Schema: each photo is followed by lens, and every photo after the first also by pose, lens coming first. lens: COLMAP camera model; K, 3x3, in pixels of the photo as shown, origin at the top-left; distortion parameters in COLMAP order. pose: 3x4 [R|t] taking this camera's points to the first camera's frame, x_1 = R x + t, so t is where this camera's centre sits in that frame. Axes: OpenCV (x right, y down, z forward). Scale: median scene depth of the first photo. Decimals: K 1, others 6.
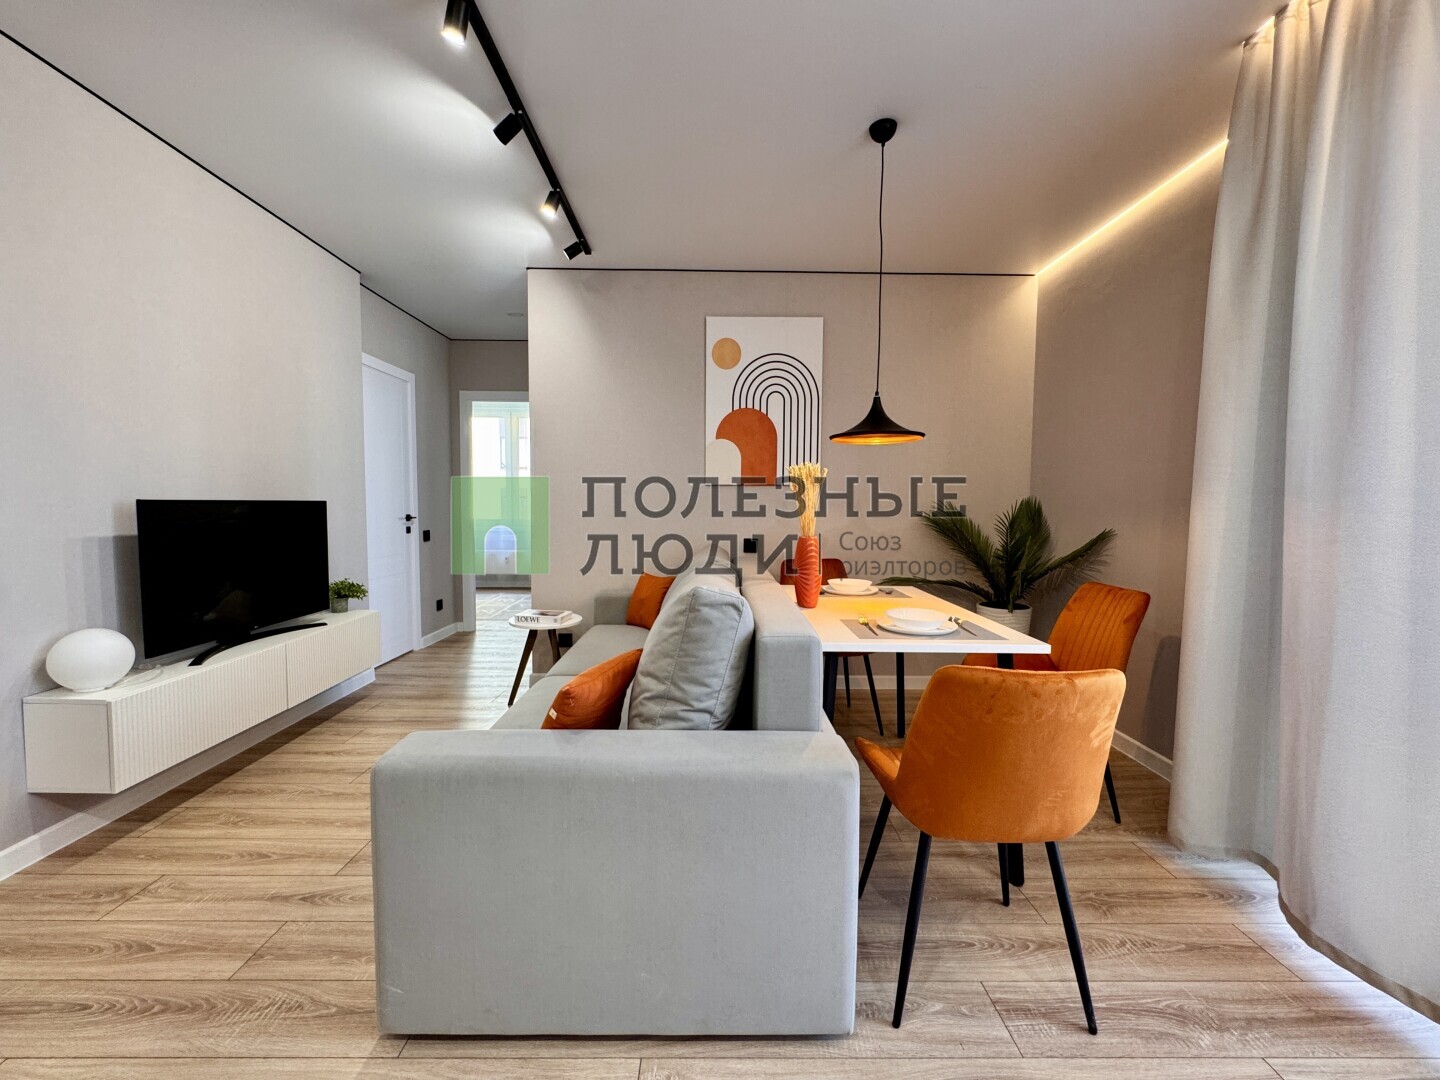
lens RADIAL K [[579.3, 0, 718.9], [0, 579.3, 539.3], [0, 0, 1]] dist [-0.001671, -0.000078]
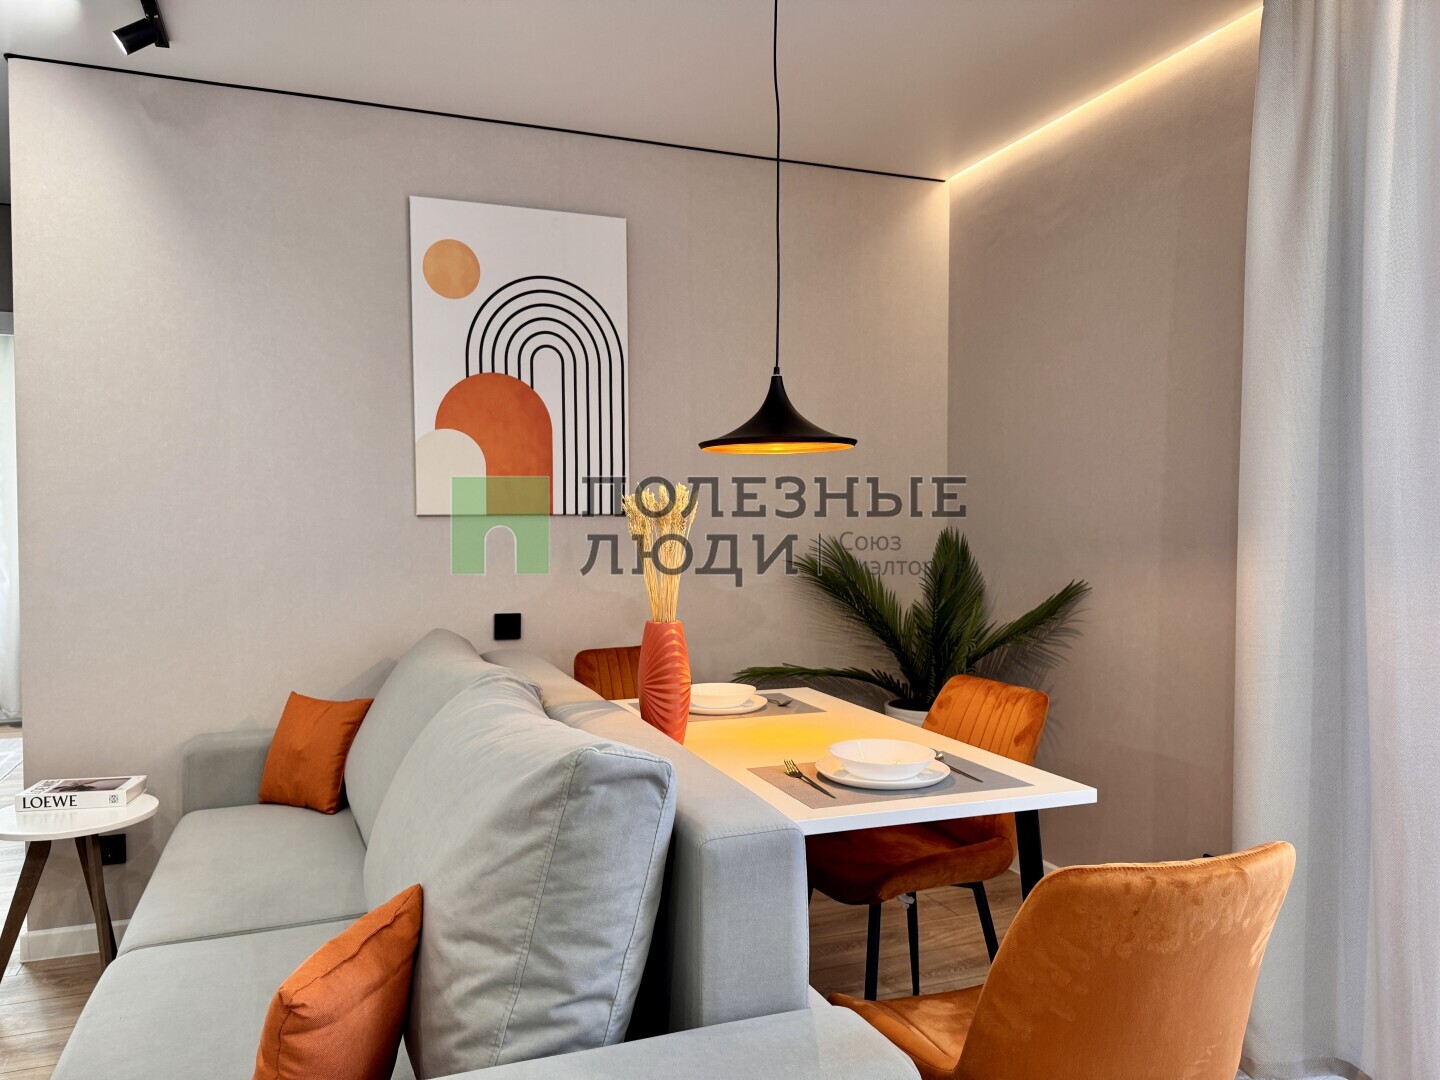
lens RADIAL K [[1025.8, 0, 711.8], [0, 1025.8, 552.5], [0, 0, 1]] dist [0.039568, -0.043751]
pose [[0.938807, -0.023024, 0.343674, -0.166997], [0.034247, 0.999059, -0.026619, -0.049029], [-0.342737, 0.036760, 0.938712, 0.072099]]
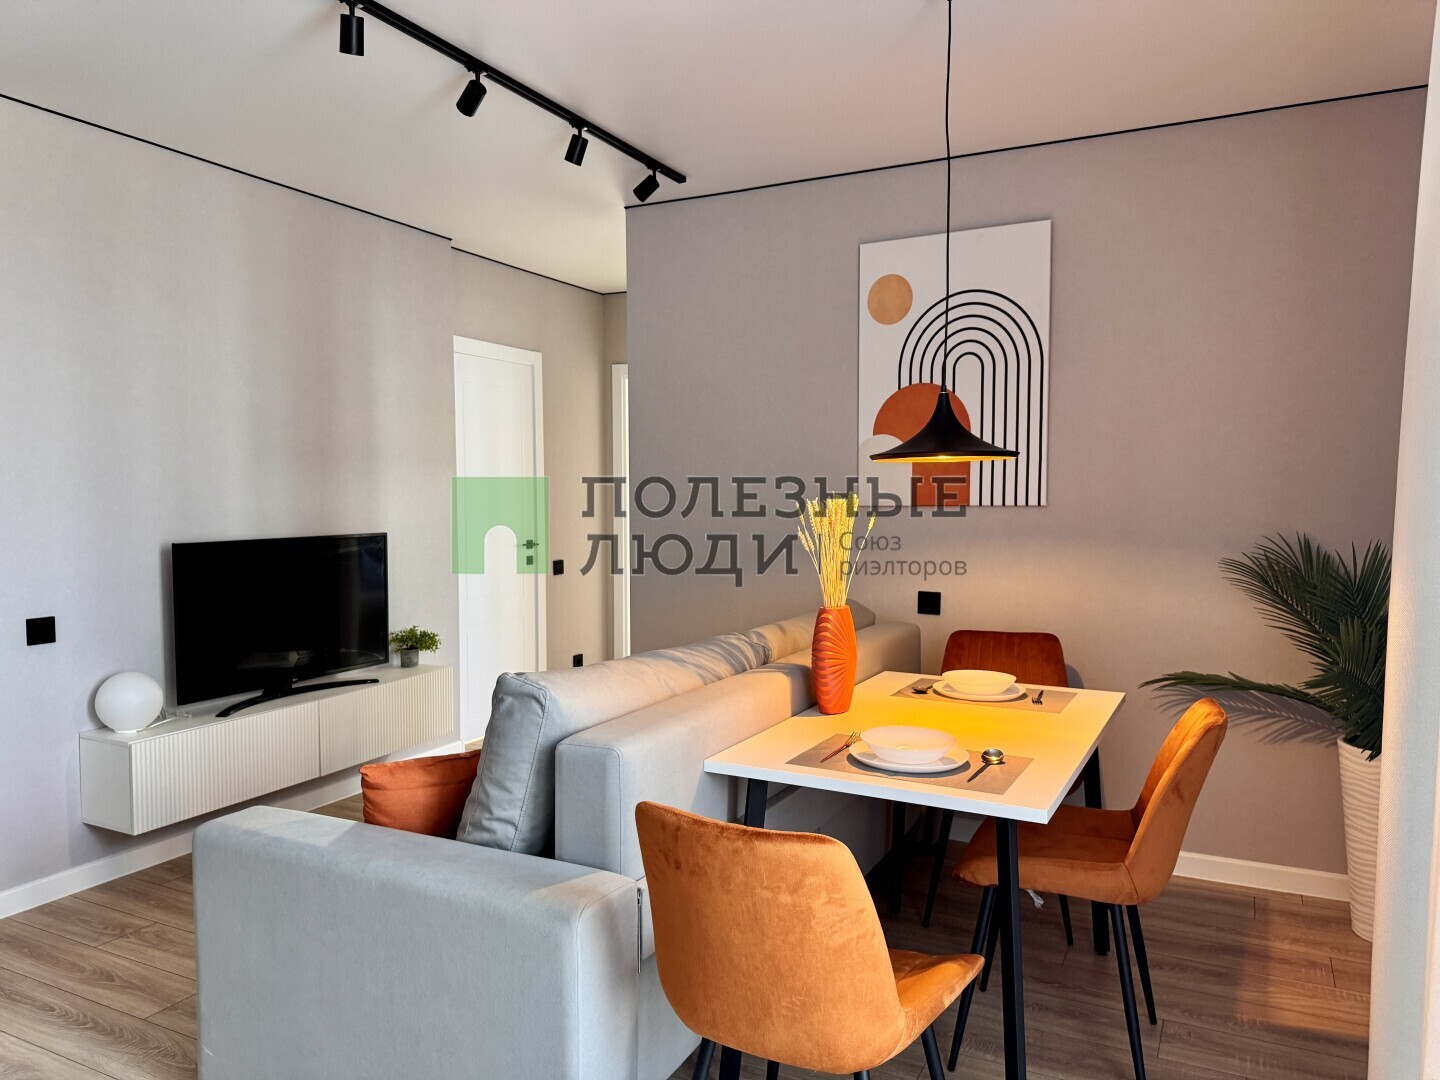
lens RADIAL K [[1025.8, 0, 724.7], [0, 1025.8, 543.3], [0, 0, 1]] dist [0.039568, -0.043751]
pose [[0.885282, 0.013554, -0.464856, 0.670575], [-0.019091, 0.999792, -0.007207, -0.075750], [0.464662, 0.015255, 0.885357, -0.130212]]
